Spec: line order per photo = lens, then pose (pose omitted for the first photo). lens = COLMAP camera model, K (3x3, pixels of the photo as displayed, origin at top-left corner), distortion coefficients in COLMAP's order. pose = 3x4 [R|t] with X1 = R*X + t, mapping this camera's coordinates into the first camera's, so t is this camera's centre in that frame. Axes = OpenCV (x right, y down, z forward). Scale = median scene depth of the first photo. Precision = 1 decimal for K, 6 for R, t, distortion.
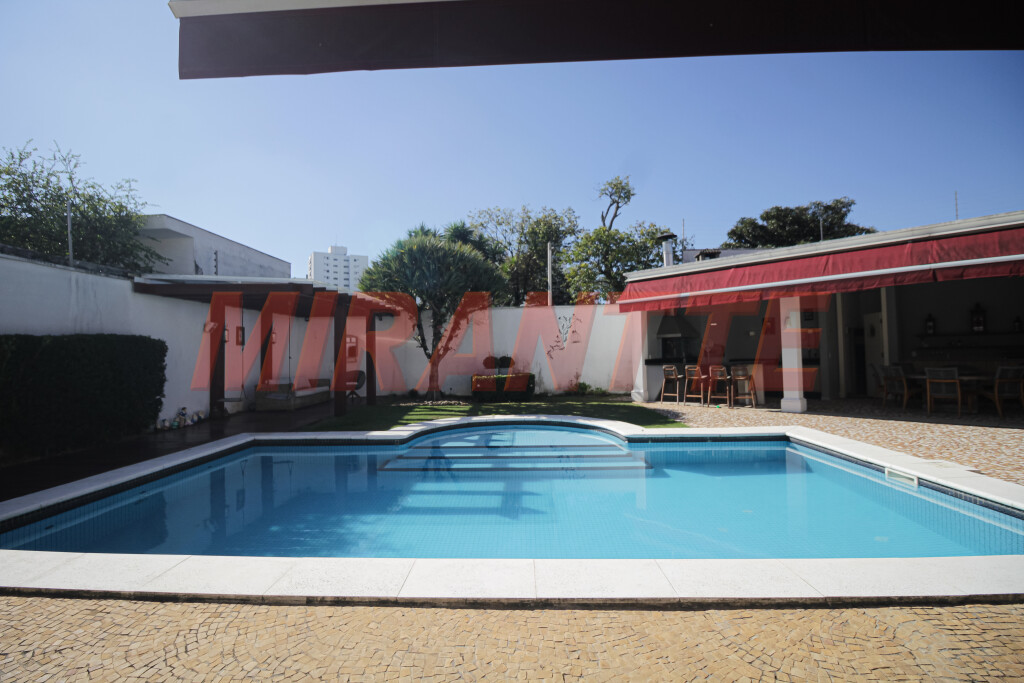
lens RADIAL K [[477.3, 0, 503.2], [0, 477.3, 344.7], [0, 0, 1]] dist [-0.002163, -0.001761]
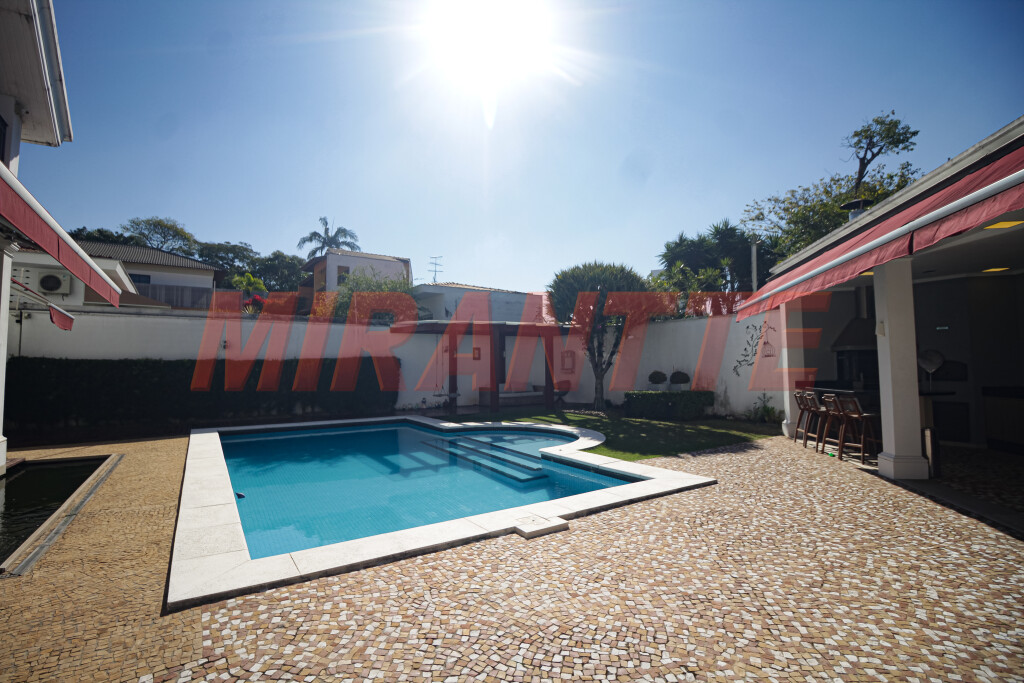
lens RADIAL K [[477.3, 0, 505.4], [0, 477.3, 343.2], [0, 0, 1]] dist [-0.002163, -0.001761]
pose [[0.578282, -0.024331, -0.815474, 0.652784], [0.013872, 0.999704, -0.019991, -0.018752], [0.815719, 0.000248, 0.578448, 0.199892]]
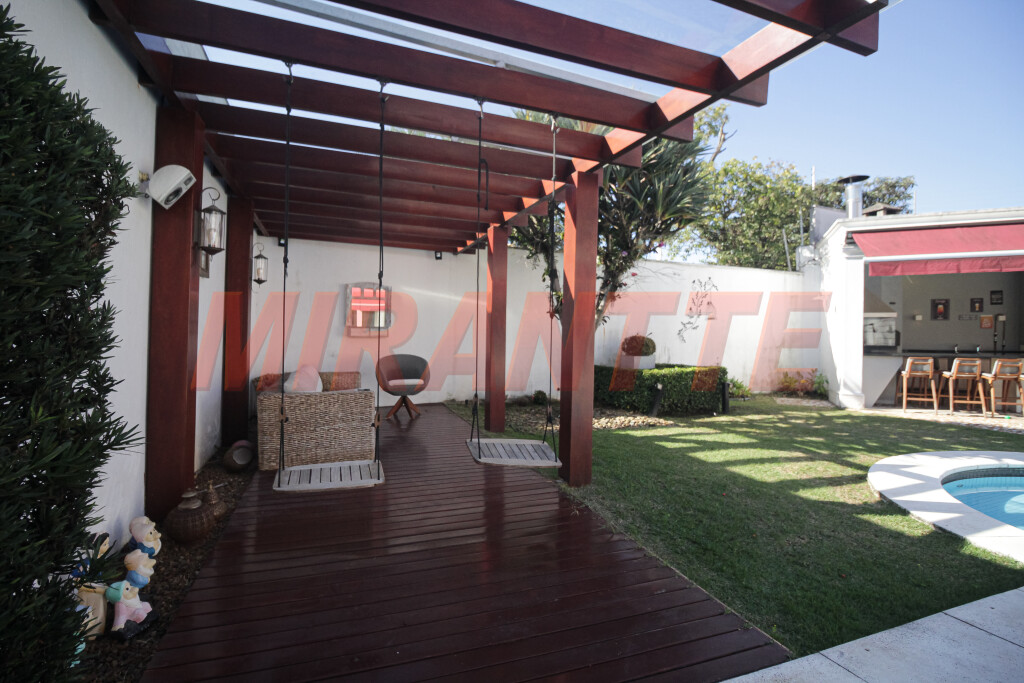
lens RADIAL K [[477.3, 0, 506.7], [0, 477.3, 335.8], [0, 0, 1]] dist [-0.002163, -0.001761]
pose [[0.914241, 0.034649, 0.403688, -0.452592], [-0.041522, 0.999103, 0.008281, 0.031055], [-0.403039, -0.024333, 0.914859, 0.581916]]
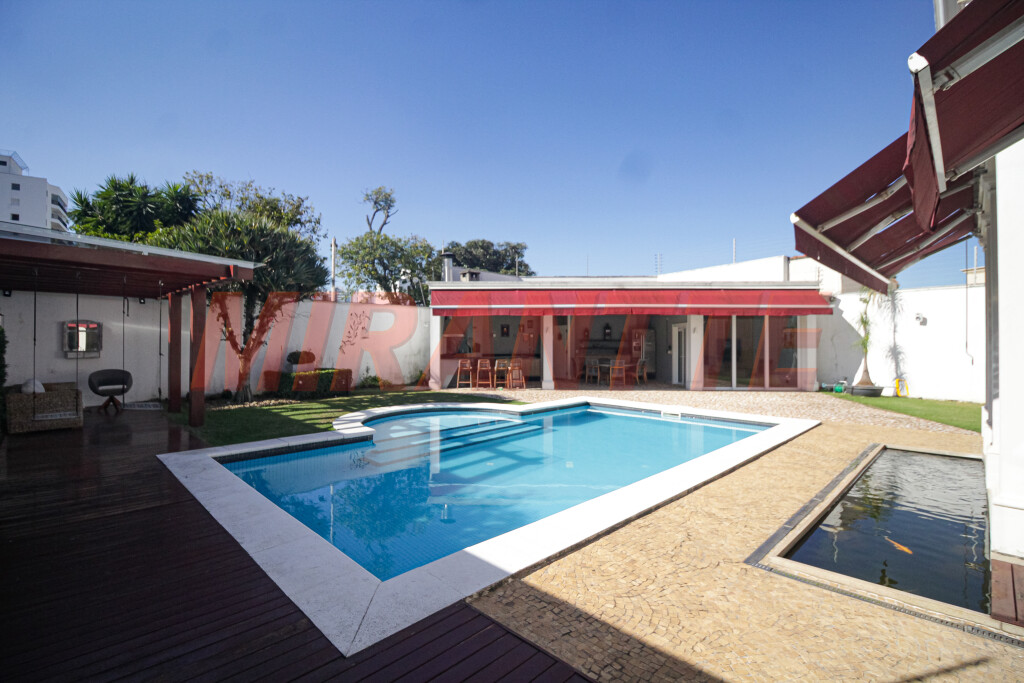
lens RADIAL K [[477.3, 0, 505.8], [0, 477.3, 339.9], [0, 0, 1]] dist [-0.002163, -0.001761]
pose [[0.675709, 0.021841, 0.736845, -0.487977], [-0.029098, 0.999572, -0.002945, -0.007273], [-0.736594, -0.019451, 0.676055, 0.057539]]
